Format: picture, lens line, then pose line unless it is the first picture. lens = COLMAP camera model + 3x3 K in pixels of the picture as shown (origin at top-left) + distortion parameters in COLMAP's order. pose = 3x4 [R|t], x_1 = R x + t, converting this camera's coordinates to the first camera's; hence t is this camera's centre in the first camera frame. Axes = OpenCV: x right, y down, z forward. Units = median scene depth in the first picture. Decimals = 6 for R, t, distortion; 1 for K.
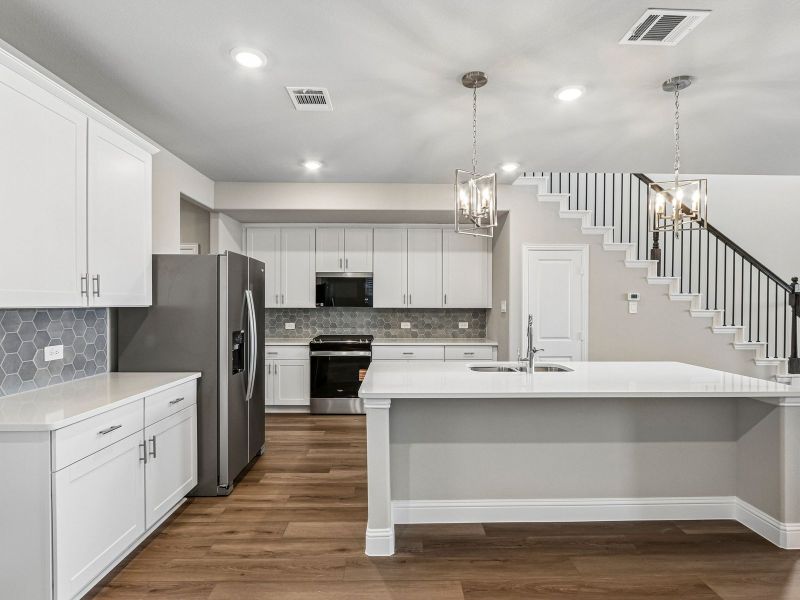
lens RADIAL K [[414.9, 0, 401.0], [0, 414.9, 304.5], [0, 0, 1]] dist [-0.011421, 0.000708]
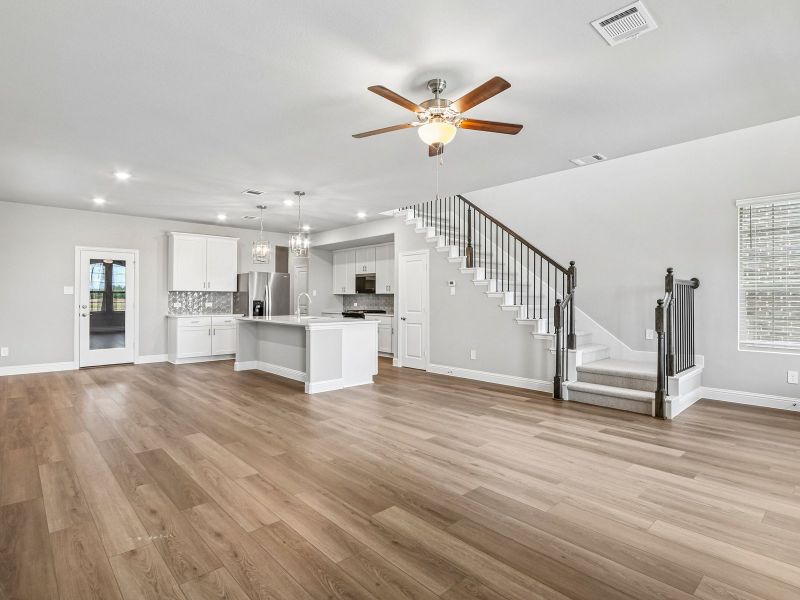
lens RADIAL K [[422.6, 0, 400.9], [0, 422.6, 290.0], [0, 0, 1]] dist [-0.004250, -0.000084]
pose [[0.666248, -0.017460, -0.745526, 1.512439], [-0.001993, 0.999681, -0.025193, 0.041665], [0.745728, 0.018270, 0.666000, -0.090771]]
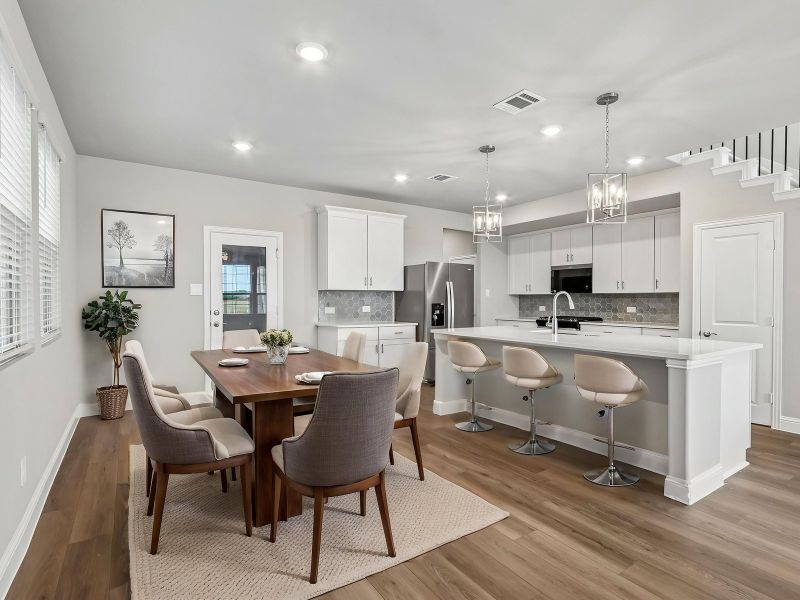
lens RADIAL K [[414.9, 0, 401.0], [0, 414.9, 304.5], [0, 0, 1]] dist [-0.011421, 0.000708]
pose [[0.538777, 0.007414, -0.842416, 0.732183], [-0.001656, 0.999969, 0.007742, 0.036263], [0.842447, -0.002776, 0.538772, -0.099841]]
